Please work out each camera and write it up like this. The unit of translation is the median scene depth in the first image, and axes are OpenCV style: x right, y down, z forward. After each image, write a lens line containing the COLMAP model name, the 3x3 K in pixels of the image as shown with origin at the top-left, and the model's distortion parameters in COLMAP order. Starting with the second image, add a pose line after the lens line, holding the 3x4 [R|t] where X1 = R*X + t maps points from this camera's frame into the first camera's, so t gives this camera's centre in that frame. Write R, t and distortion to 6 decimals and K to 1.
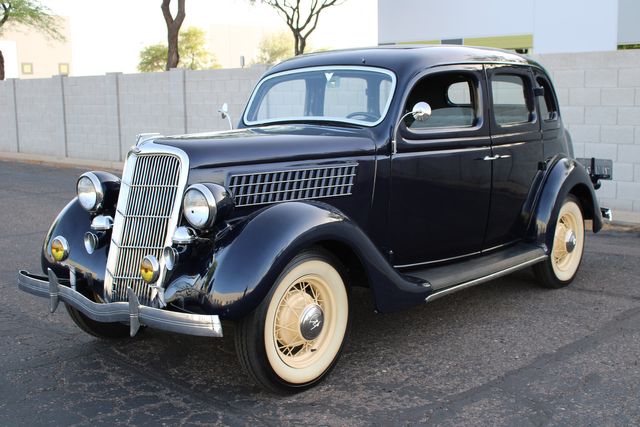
lens RADIAL K [[890.8, 0, 321.1], [0, 890.8, 212.9], [0, 0, 1]] dist [-0.073333, -0.044271]
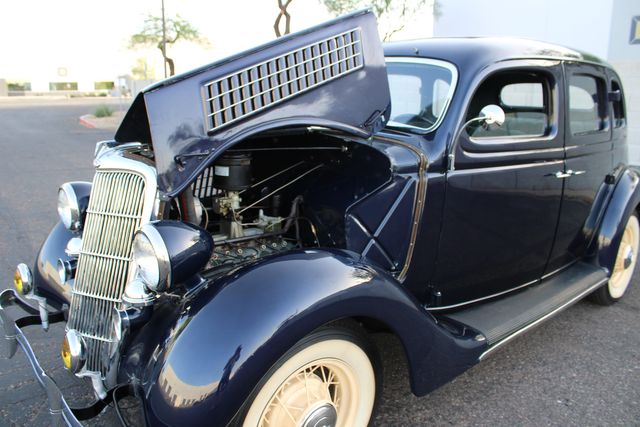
lens RADIAL K [[525.3, 0, 319.0], [0, 525.3, 205.0], [0, 0, 1]] dist [-0.150980, 0.105319]
pose [[0.989662, 0.049211, -0.134714, 0.031201], [-0.038208, 0.995810, 0.083077, -0.070063], [0.138238, -0.077071, 0.987396, 0.536223]]
